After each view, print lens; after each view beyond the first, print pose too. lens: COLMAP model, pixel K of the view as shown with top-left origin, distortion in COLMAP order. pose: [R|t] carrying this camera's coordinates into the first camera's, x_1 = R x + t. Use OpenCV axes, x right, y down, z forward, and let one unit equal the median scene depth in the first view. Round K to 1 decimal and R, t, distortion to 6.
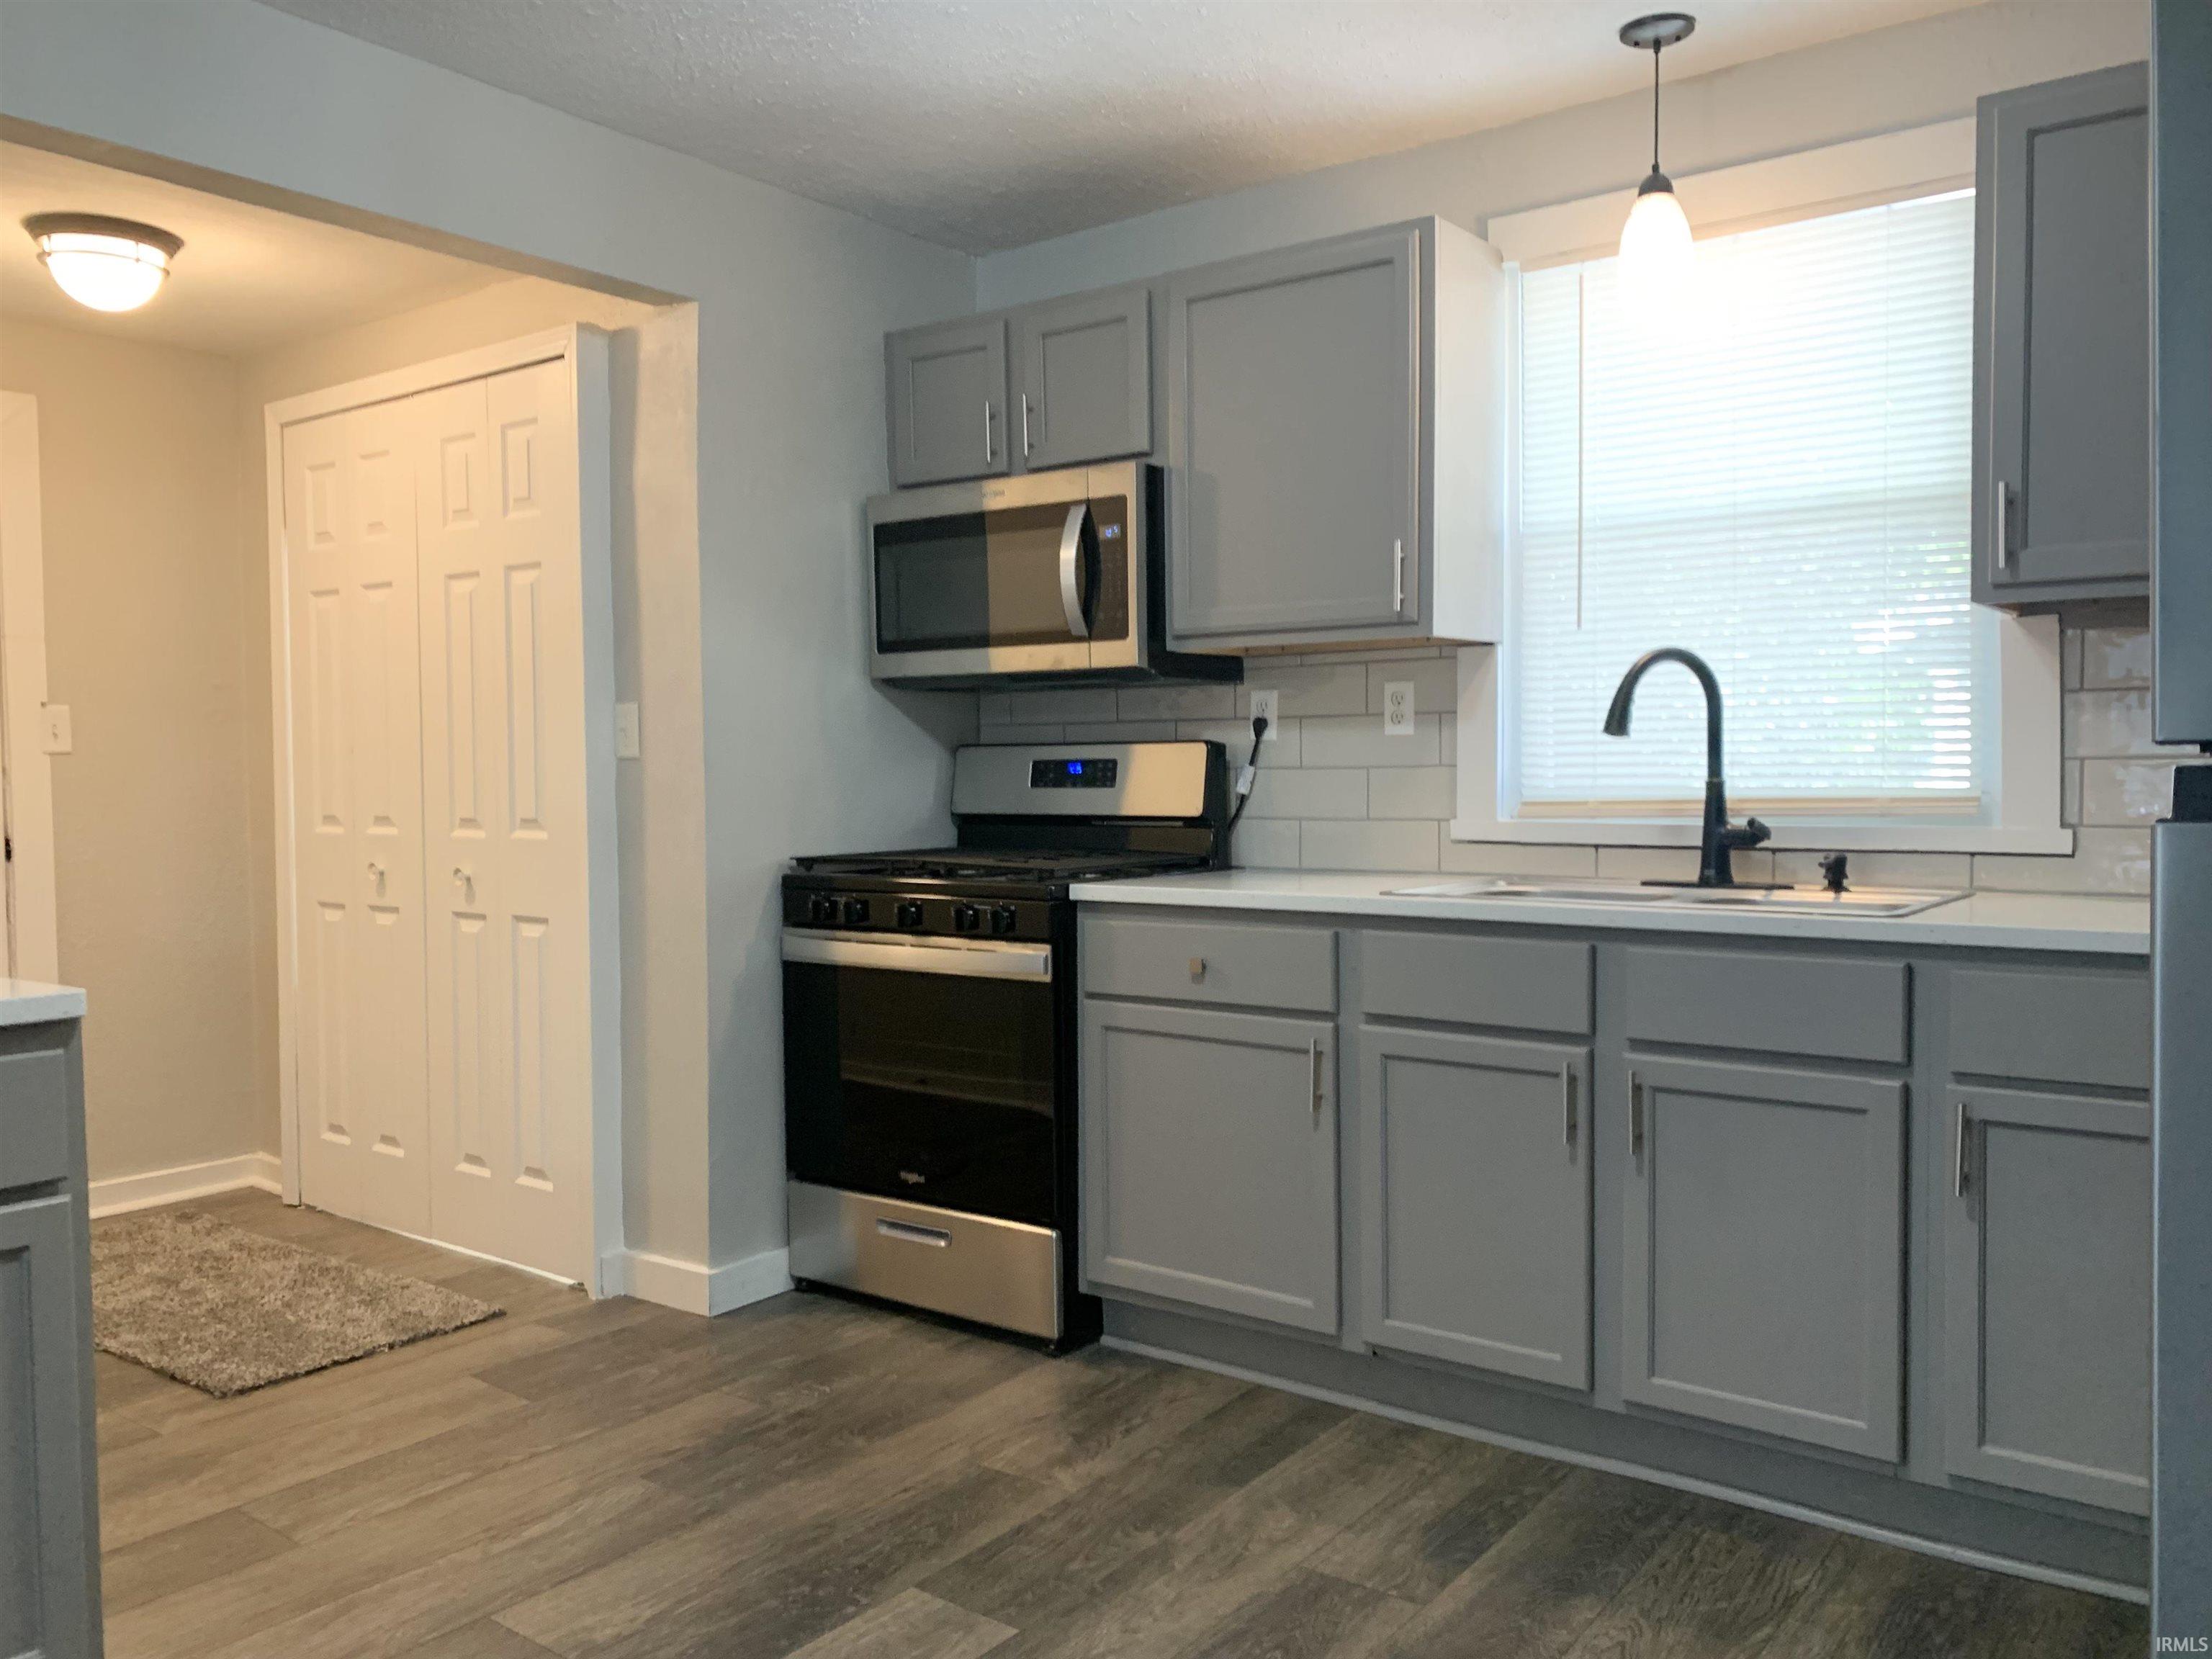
lens RADIAL K [[1707.5, 0, 1111.9], [0, 1707.5, 840.5], [0, 0, 1]] dist [0.018541, -0.017093]
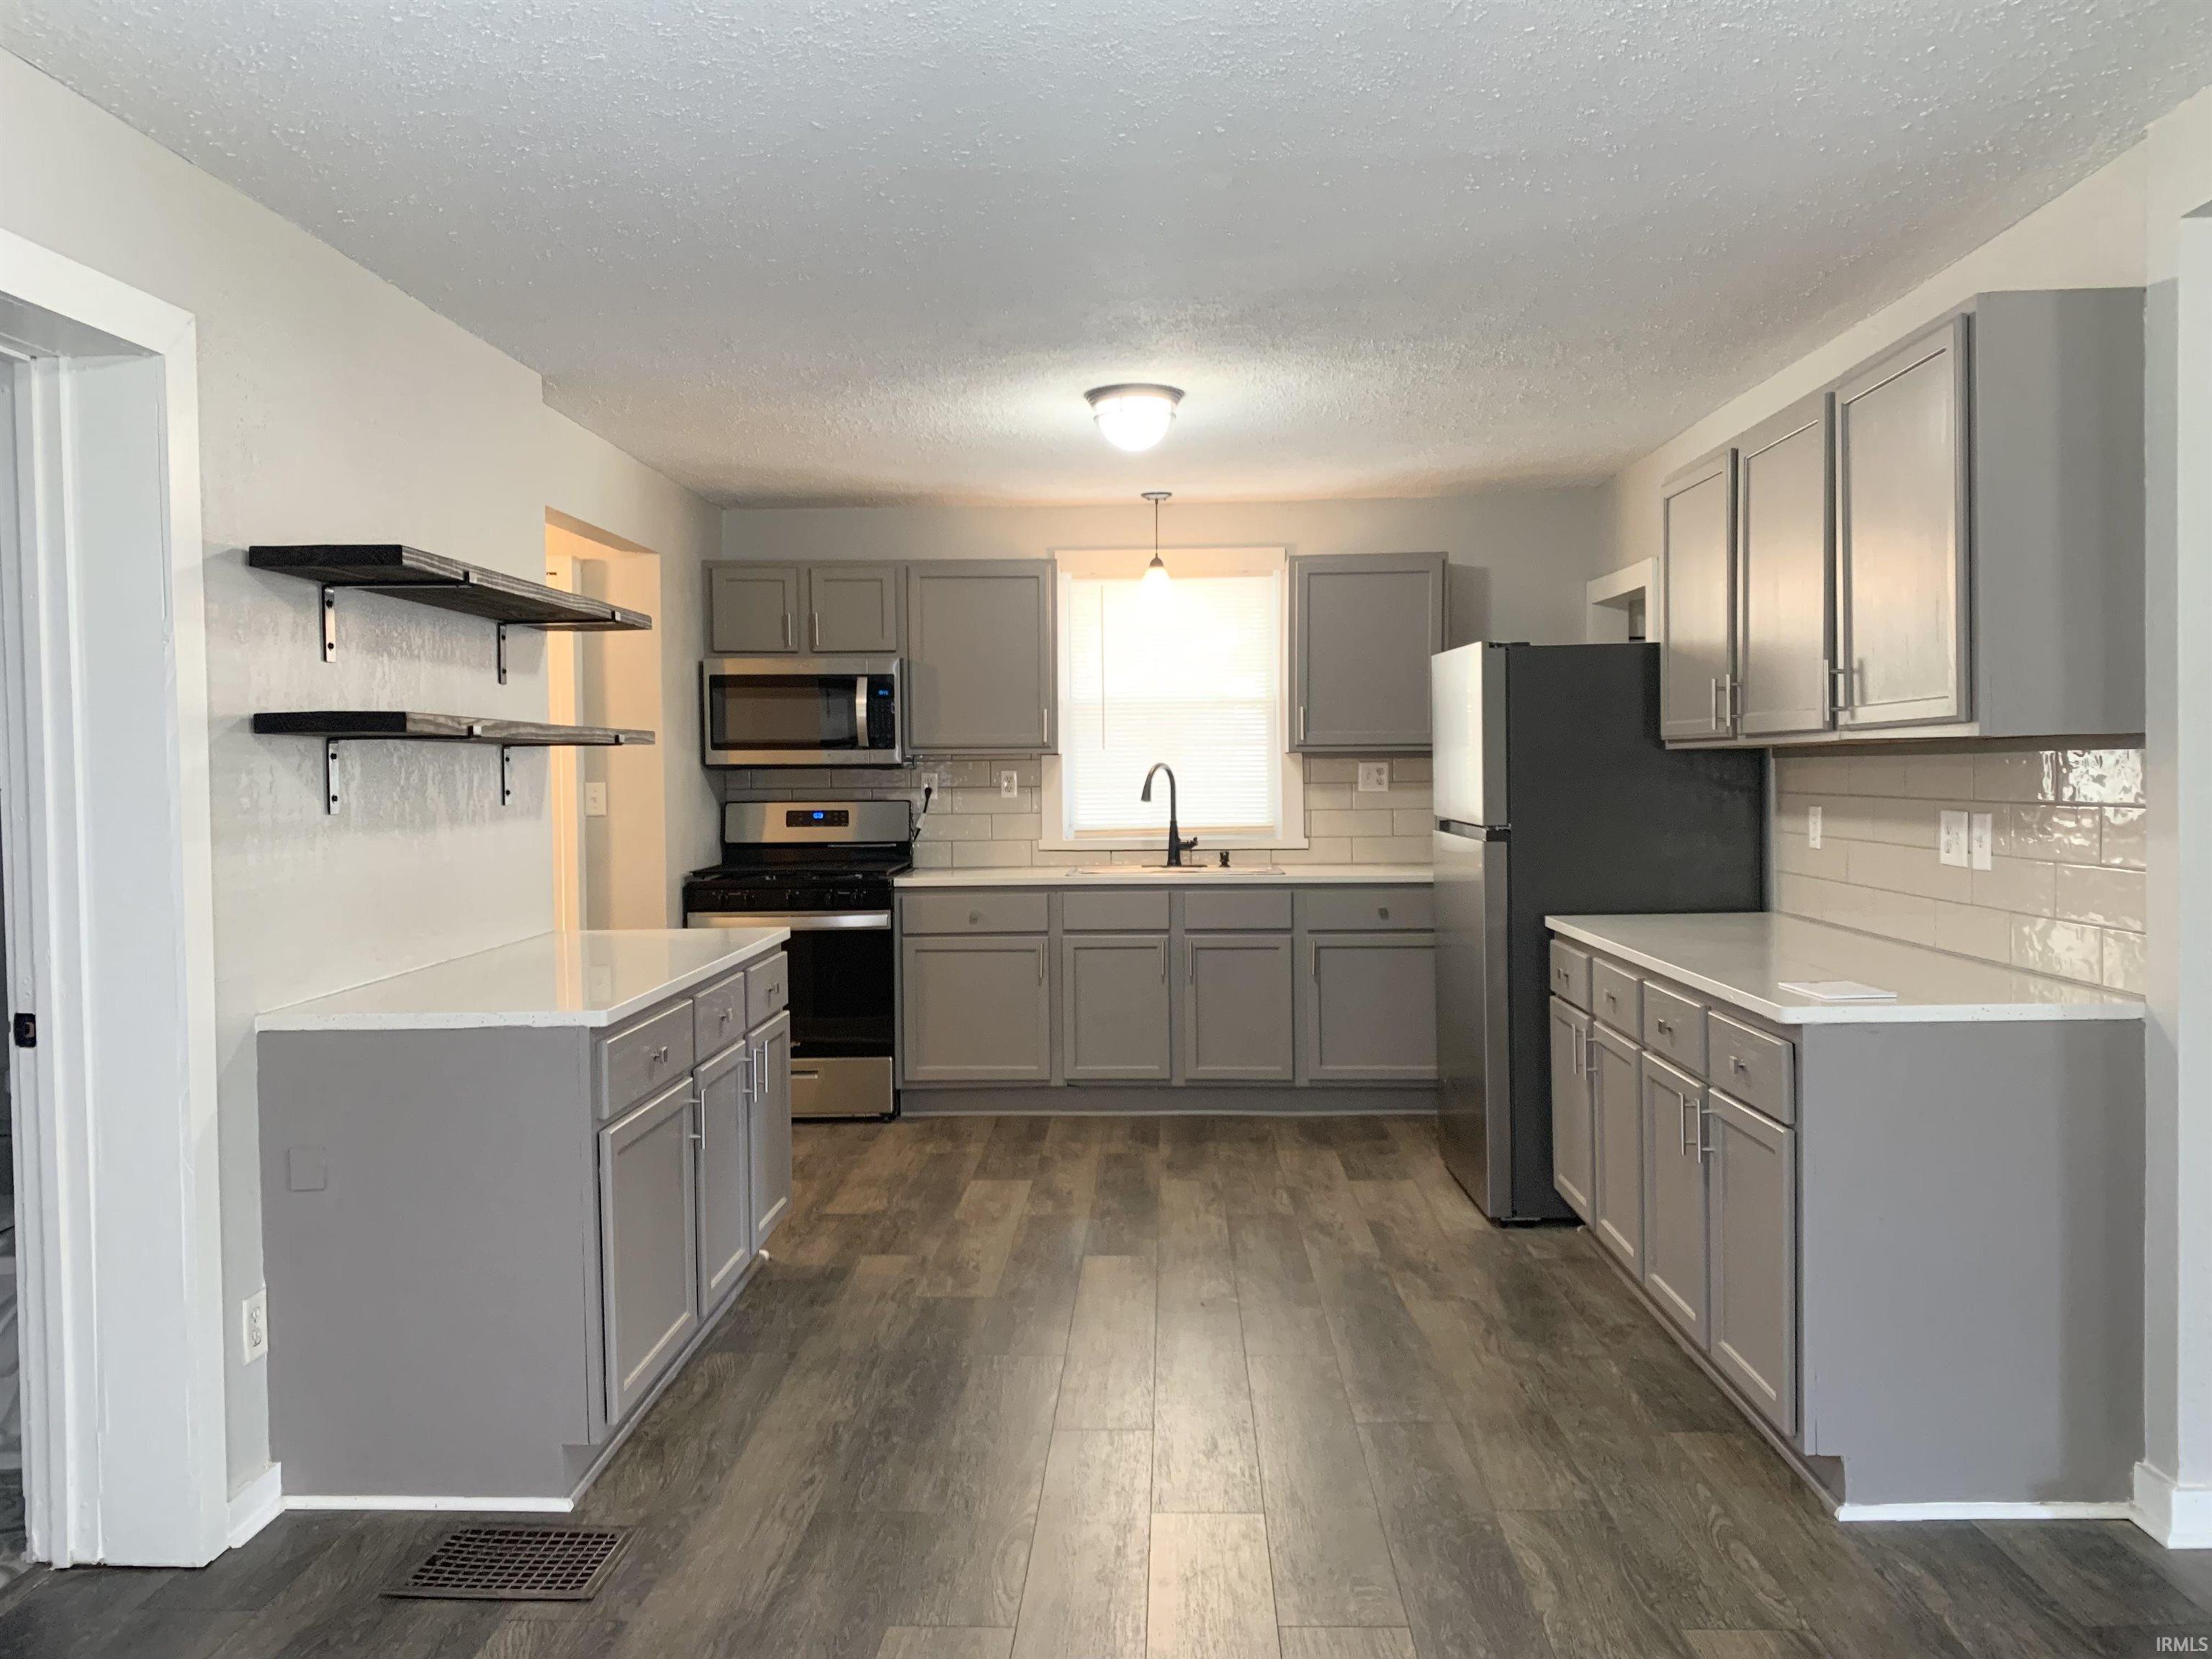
lens RADIAL K [[1707.5, 0, 1109.0], [0, 1707.5, 830.6], [0, 0, 1]] dist [0.018541, -0.017093]
pose [[0.811609, -0.024331, 0.583694, -0.959264], [0.027487, 0.999616, 0.003449, -0.028773], [-0.583554, 0.013245, 0.811966, -0.727219]]
